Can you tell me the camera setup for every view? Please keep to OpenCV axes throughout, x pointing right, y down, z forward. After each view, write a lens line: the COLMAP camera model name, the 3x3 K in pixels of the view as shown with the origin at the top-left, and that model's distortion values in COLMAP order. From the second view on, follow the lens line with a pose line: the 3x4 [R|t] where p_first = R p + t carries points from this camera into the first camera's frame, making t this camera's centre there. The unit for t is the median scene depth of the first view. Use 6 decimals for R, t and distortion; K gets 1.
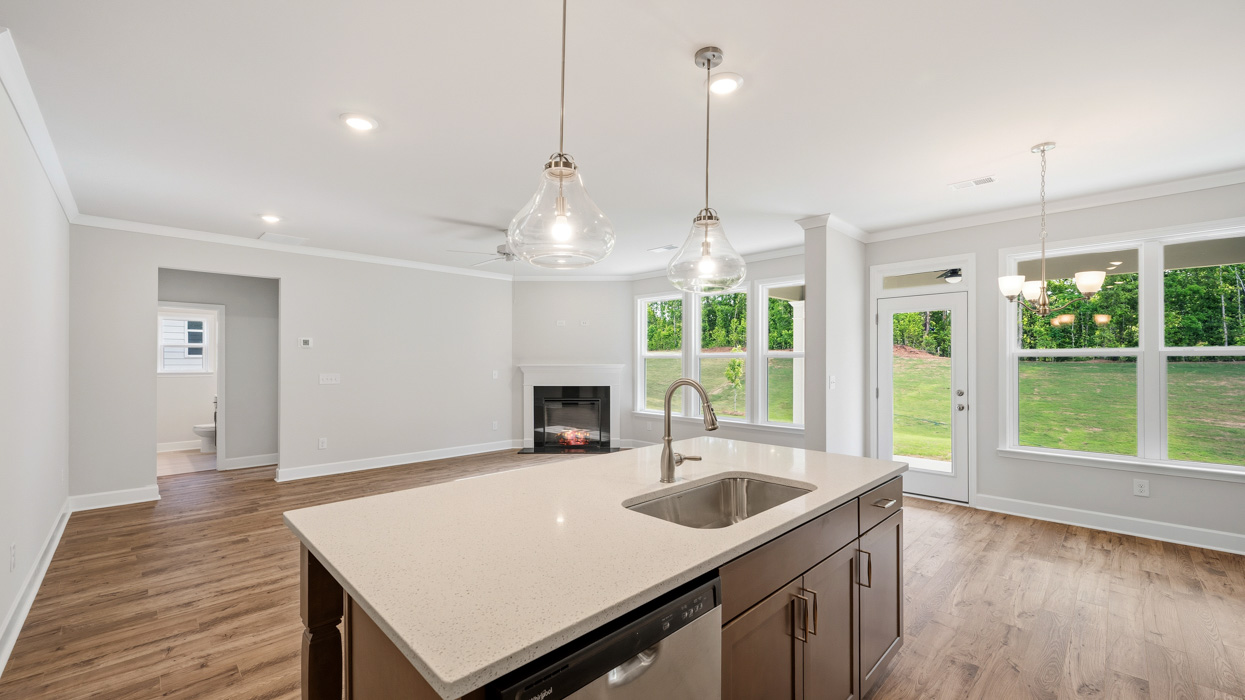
lens RADIAL K [[493.3, 0, 625.7], [0, 493.3, 360.0], [0, 0, 1]] dist [-0.000590, -0.000259]
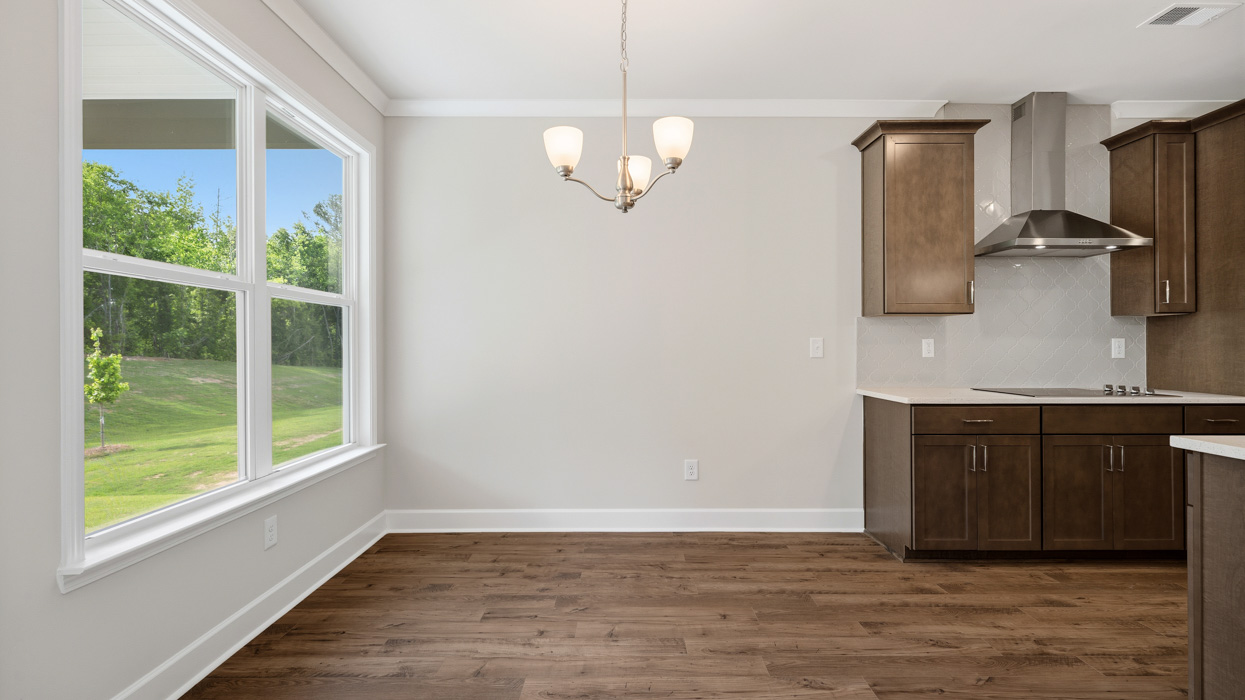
lens RADIAL K [[559.9, 0, 624.0], [0, 559.9, 345.0], [0, 0, 1]] dist [-0.000417, -0.000010]
pose [[-0.708223, 0.004350, 0.705975, 0.266654], [-0.000215, 0.999980, -0.006377, 0.044775], [-0.705988, -0.004669, -0.708208, 0.960309]]
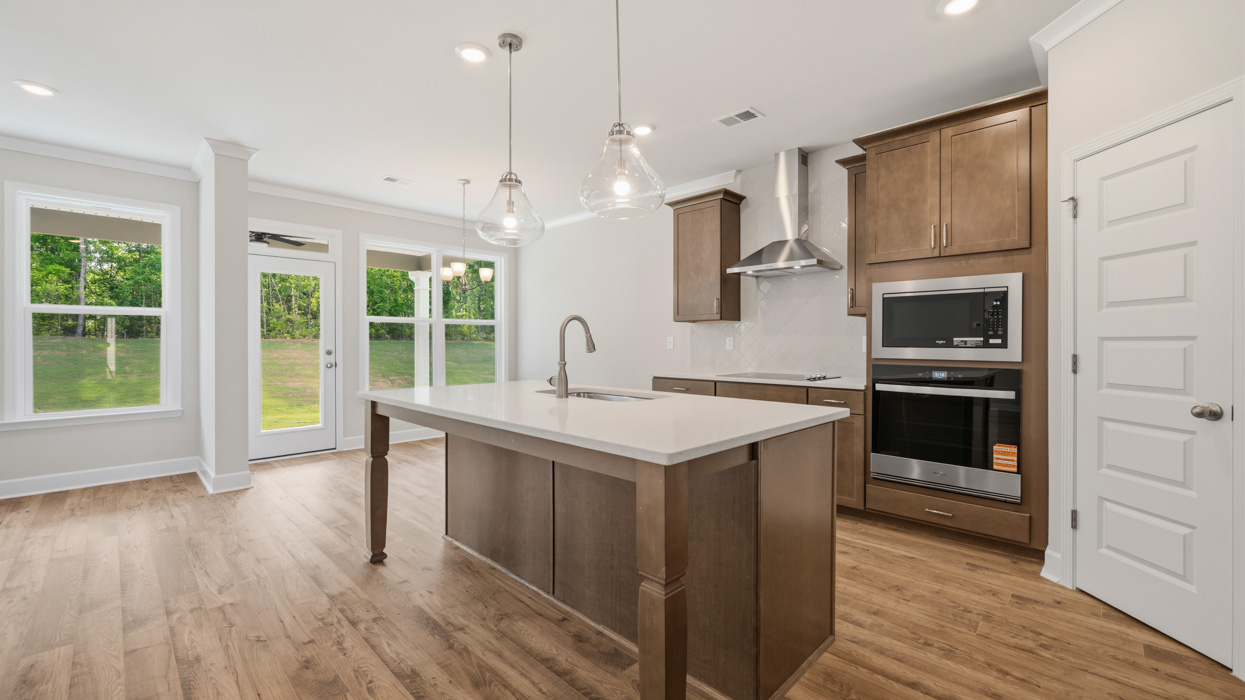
lens RADIAL K [[501.0, 0, 624.3], [0, 501.0, 345.3], [0, 0, 1]] dist [-0.001105, -0.000403]
pose [[-0.014514, -0.005004, 0.999882, -0.472347], [-0.002692, 0.999984, 0.004965, 0.043279], [-0.999891, -0.002619, -0.014528, 0.347514]]
